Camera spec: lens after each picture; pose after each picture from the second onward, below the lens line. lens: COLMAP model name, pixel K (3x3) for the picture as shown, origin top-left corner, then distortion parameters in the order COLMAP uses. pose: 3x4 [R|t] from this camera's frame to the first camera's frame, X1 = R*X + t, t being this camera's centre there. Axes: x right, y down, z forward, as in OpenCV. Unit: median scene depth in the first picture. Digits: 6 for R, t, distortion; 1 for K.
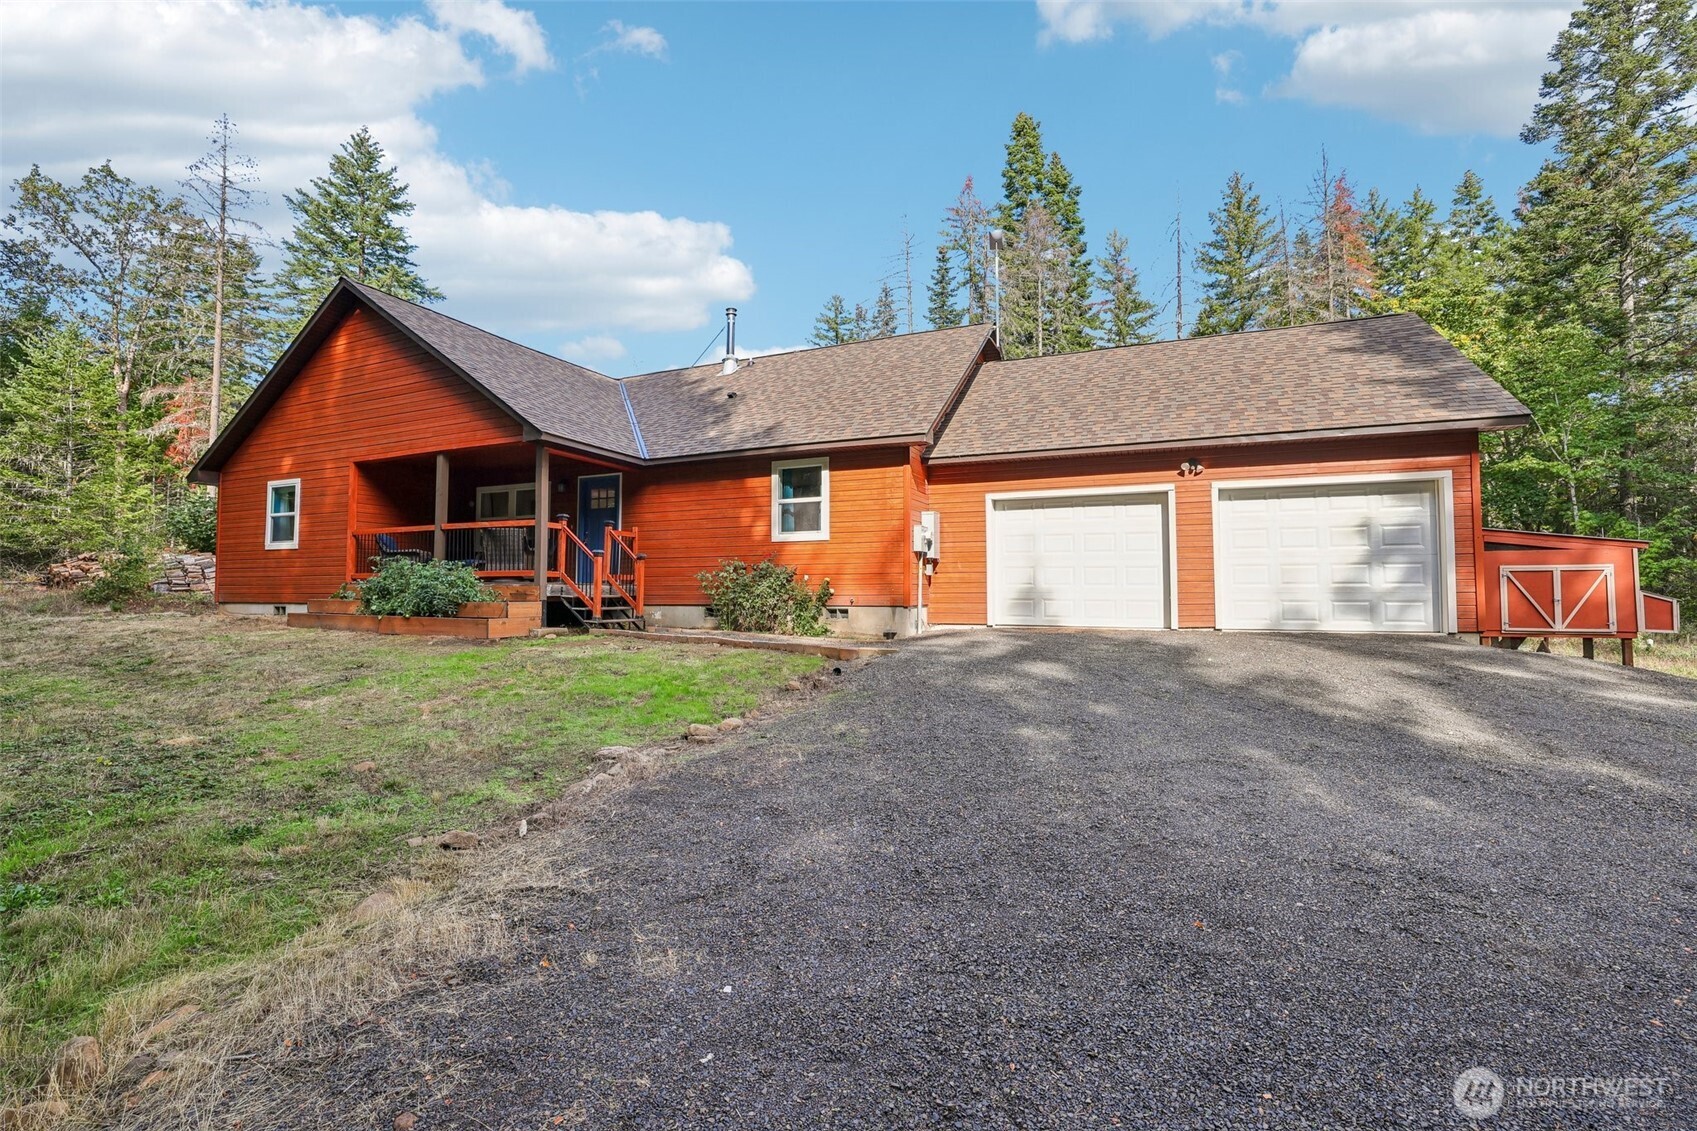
lens RADIAL K [[748.5, 0, 840.0], [0, 748.5, 559.9], [0, 0, 1]] dist [-0.045163, 0.016240]
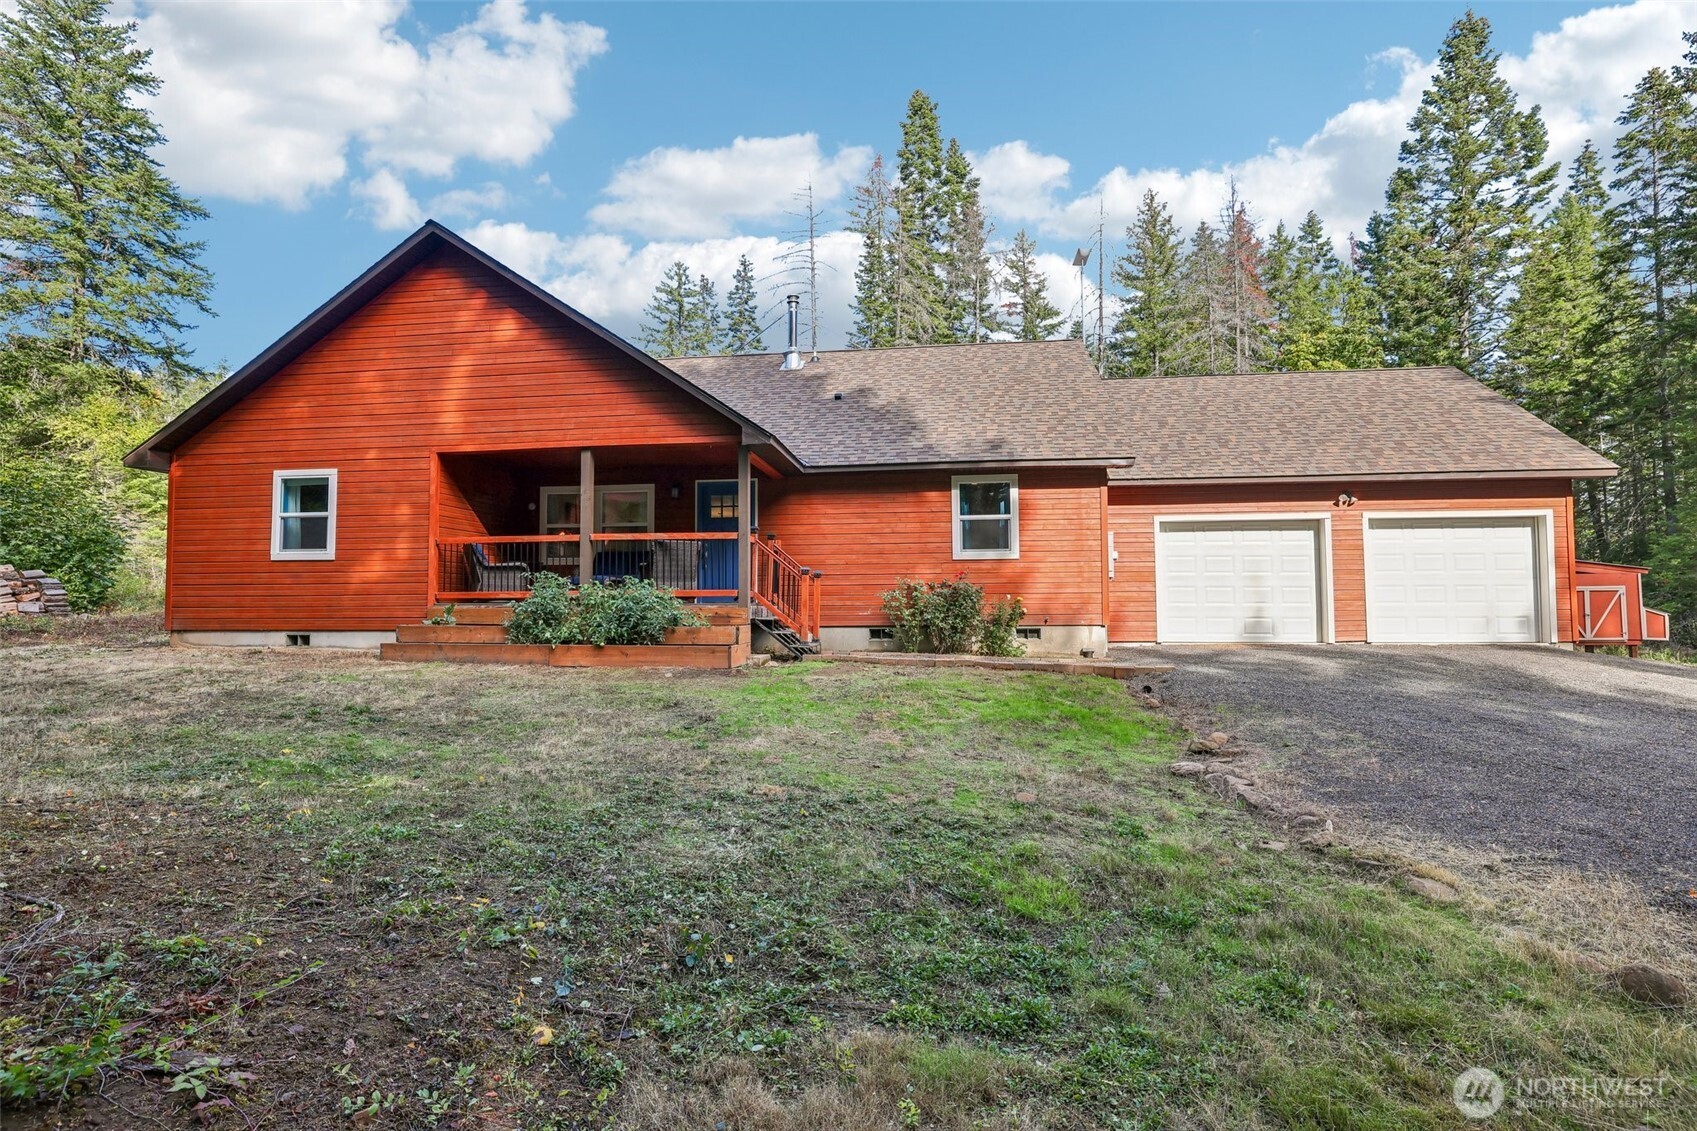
lens RADIAL K [[859.3, 0, 850.3], [0, 859.3, 573.8], [0, 0, 1]] dist [-0.031301, 0.015146]
pose [[0.957899, 0.005989, 0.287042, -0.523873], [-0.007536, 0.999962, 0.004285, -0.009372], [-0.287006, -0.006268, 0.957908, -0.016796]]
